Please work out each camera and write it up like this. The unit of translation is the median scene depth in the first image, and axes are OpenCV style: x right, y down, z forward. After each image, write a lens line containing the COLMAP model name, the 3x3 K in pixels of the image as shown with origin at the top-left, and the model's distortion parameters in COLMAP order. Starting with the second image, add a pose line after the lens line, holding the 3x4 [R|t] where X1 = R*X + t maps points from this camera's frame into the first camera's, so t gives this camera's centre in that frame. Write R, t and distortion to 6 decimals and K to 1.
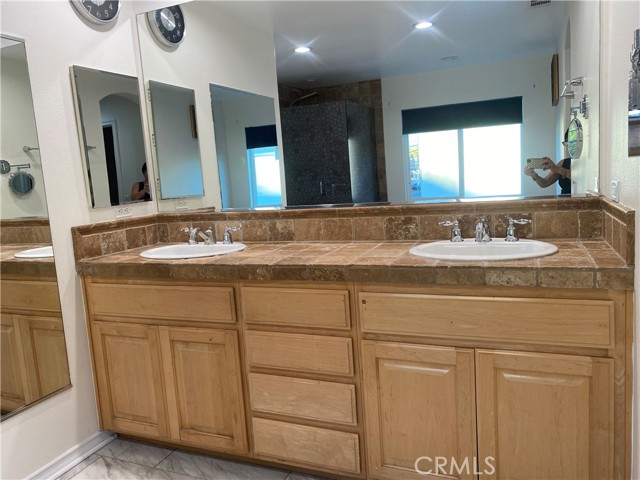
lens RADIAL K [[500.4, 0, 316.5], [0, 500.4, 233.1], [0, 0, 1]] dist [0.032908, -0.021346]
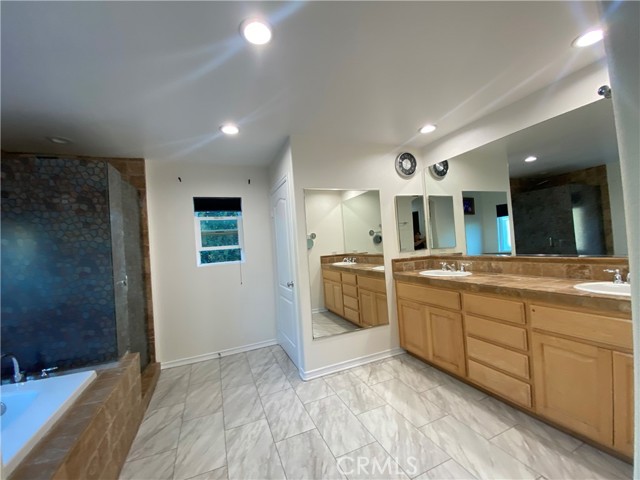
lens RADIAL K [[261.8, 0, 314.9], [0, 261.8, 236.1], [0, 0, 1]] dist [-0.038834, -0.000812]
pose [[0.715784, 0.003899, -0.698311, 0.132864], [-0.072297, 0.995025, -0.068551, -0.008031], [0.694569, 0.099554, 0.712505, -0.185800]]
